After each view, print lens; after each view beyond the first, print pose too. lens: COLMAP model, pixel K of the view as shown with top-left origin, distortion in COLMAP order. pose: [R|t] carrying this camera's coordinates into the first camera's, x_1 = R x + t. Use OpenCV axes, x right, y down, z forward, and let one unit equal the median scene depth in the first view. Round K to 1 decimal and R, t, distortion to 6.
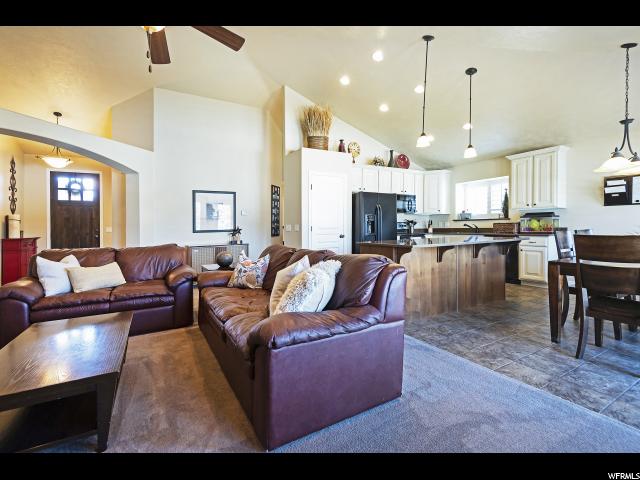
lens RADIAL K [[295.4, 0, 313.4], [0, 295.4, 227.5], [0, 0, 1]] dist [-0.002087, -0.007708]
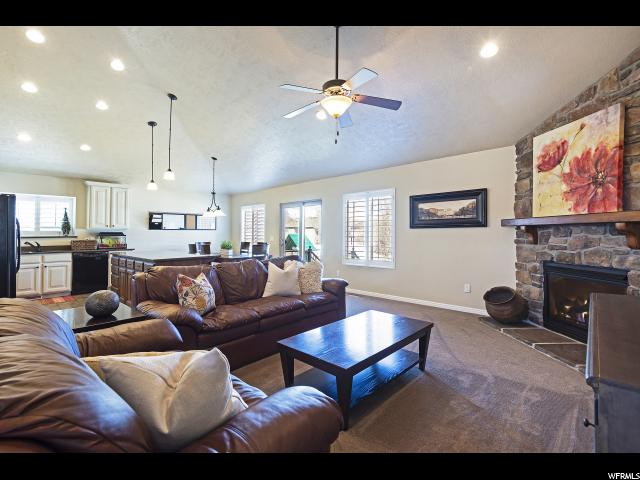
lens RADIAL K [[295.4, 0, 321.3], [0, 295.4, 225.9], [0, 0, 1]] dist [-0.002087, -0.007708]
pose [[-0.315423, 0.050535, 0.947605, -0.740948], [0.021701, 0.998704, -0.046037, 0.000114], [-0.948703, 0.006043, -0.316111, 0.551840]]
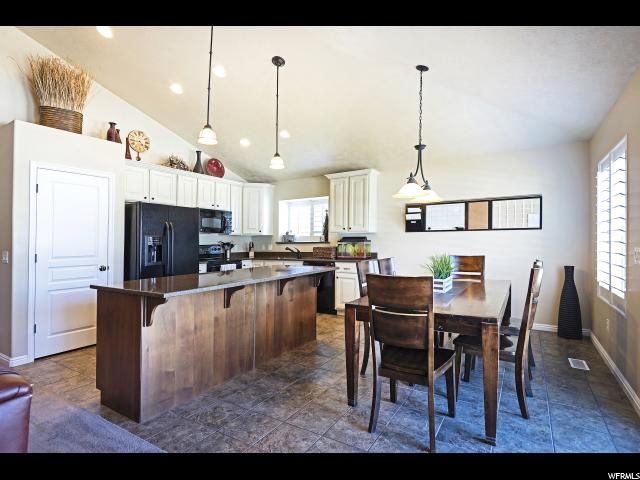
lens RADIAL K [[327.8, 0, 320.5], [0, 327.8, 241.1], [0, 0, 1]] dist [0.000659, -0.001207]
pose [[0.872151, 0.010691, 0.489119, 0.157330], [-0.005177, 0.999907, -0.012624, -0.023715], [-0.489209, 0.008478, 0.872125, 0.131100]]
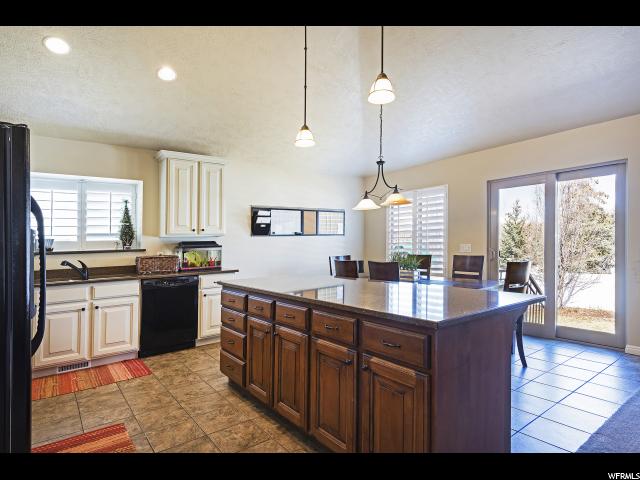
lens RADIAL K [[362.2, 0, 327.0], [0, 362.2, 225.6], [0, 0, 1]] dist [0.021856, -0.001956]
pose [[-0.147506, 0.076174, 0.986123, -0.167493], [0.034598, 0.996817, -0.071825, -0.014318], [-0.988456, 0.023523, -0.149672, 0.836869]]
